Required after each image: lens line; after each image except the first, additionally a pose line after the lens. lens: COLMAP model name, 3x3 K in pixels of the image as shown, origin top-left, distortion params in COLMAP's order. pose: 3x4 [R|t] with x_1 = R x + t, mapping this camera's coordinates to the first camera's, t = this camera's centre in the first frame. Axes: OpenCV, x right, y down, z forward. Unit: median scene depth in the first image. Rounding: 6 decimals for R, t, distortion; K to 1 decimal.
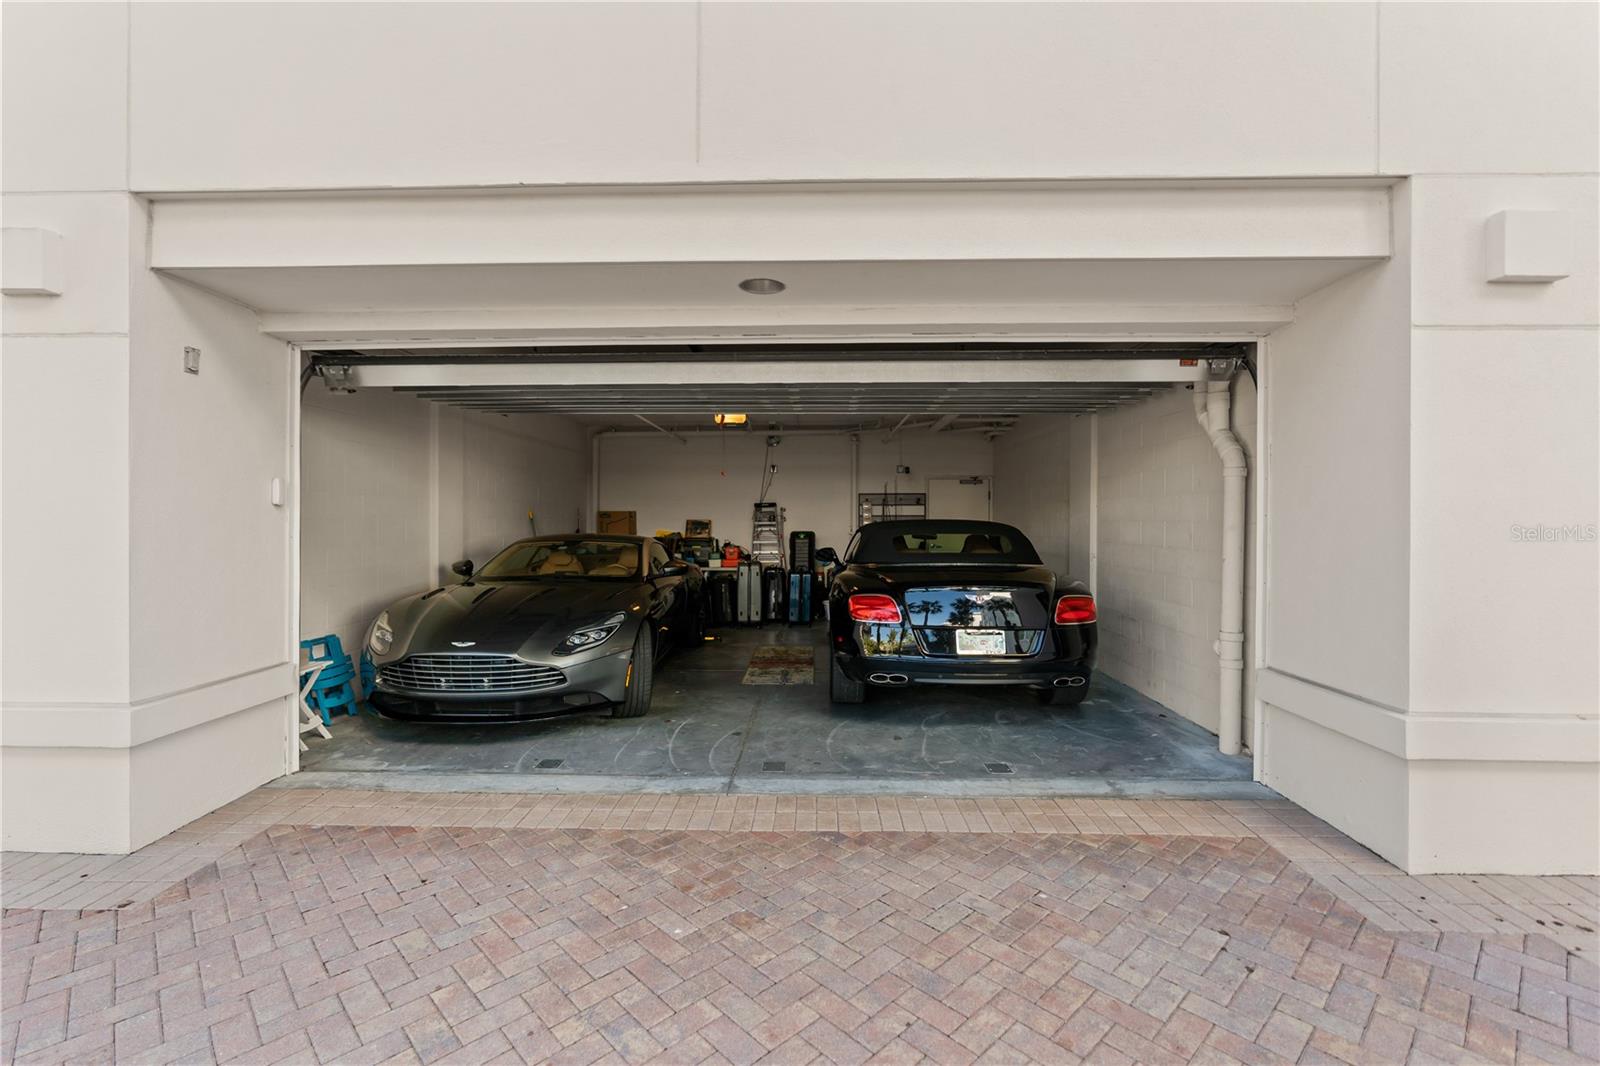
lens RADIAL K [[720.1, 0, 800.0], [0, 720.1, 533.0], [0, 0, 1]] dist [-0.013316, 0.005516]
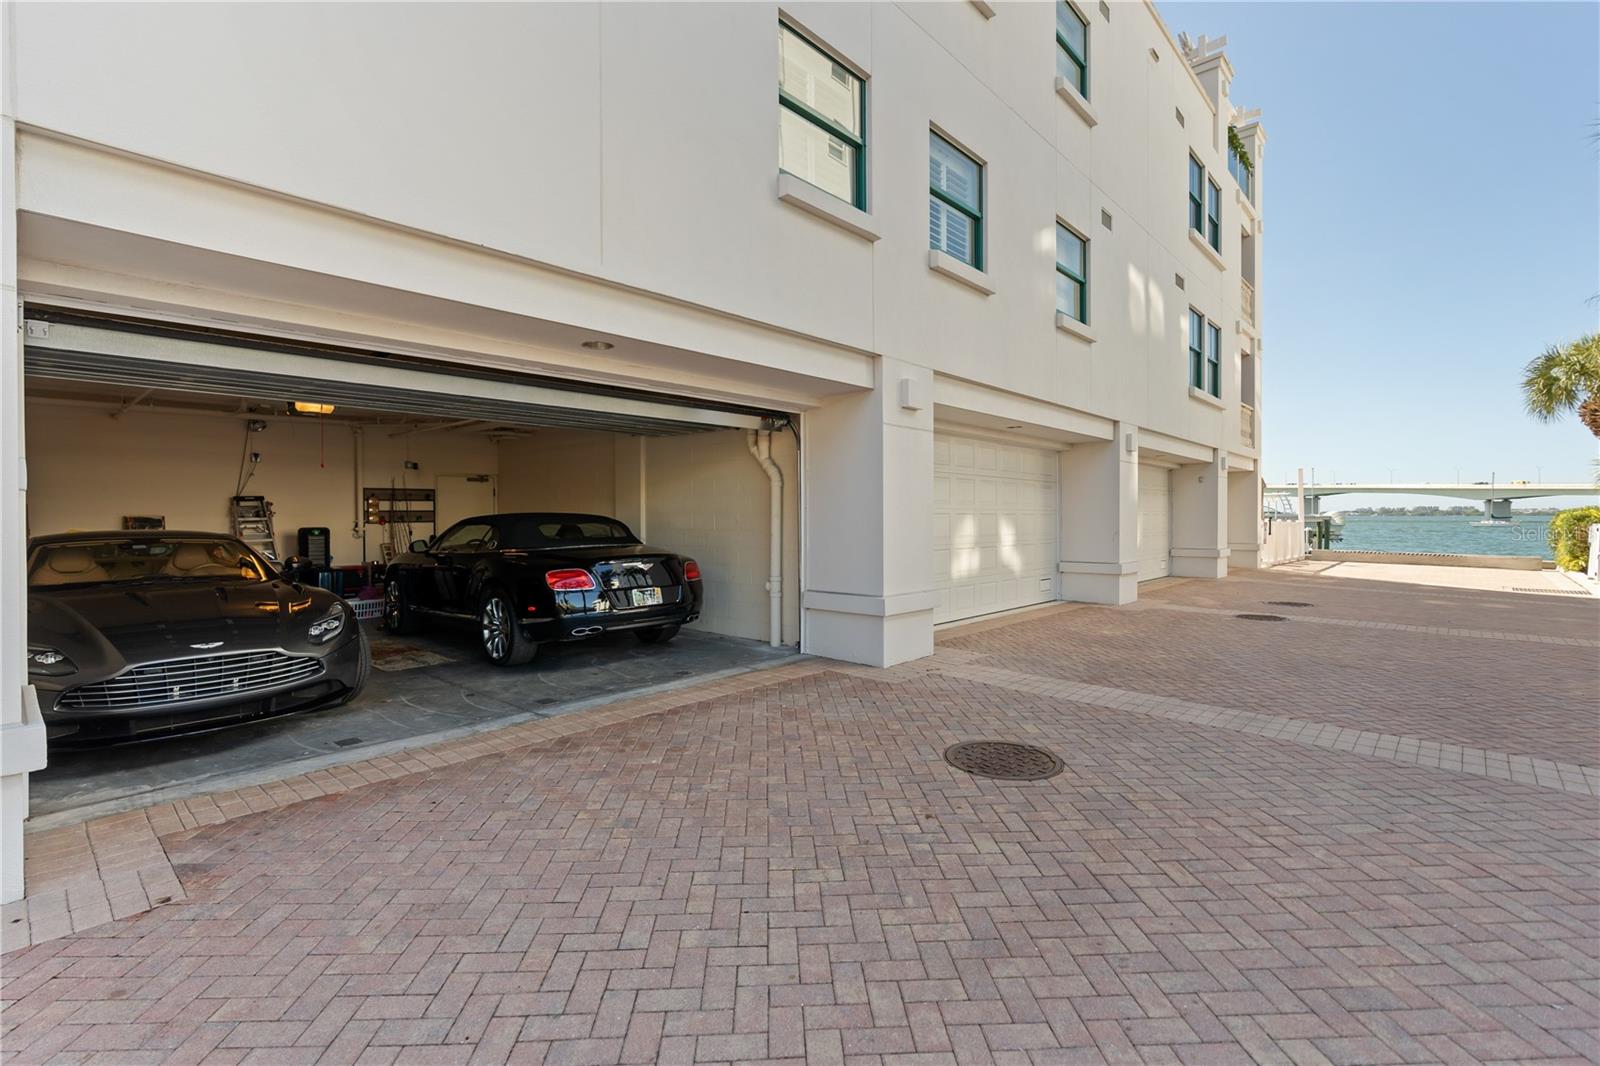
lens RADIAL K [[720.1, 0, 800.0], [0, 720.1, 533.0], [0, 0, 1]] dist [-0.013316, 0.005516]
pose [[0.652769, -0.021851, 0.757242, -0.706409], [0.020146, 0.999731, 0.011482, 0.016590], [-0.757289, 0.007760, 0.653034, -0.188471]]
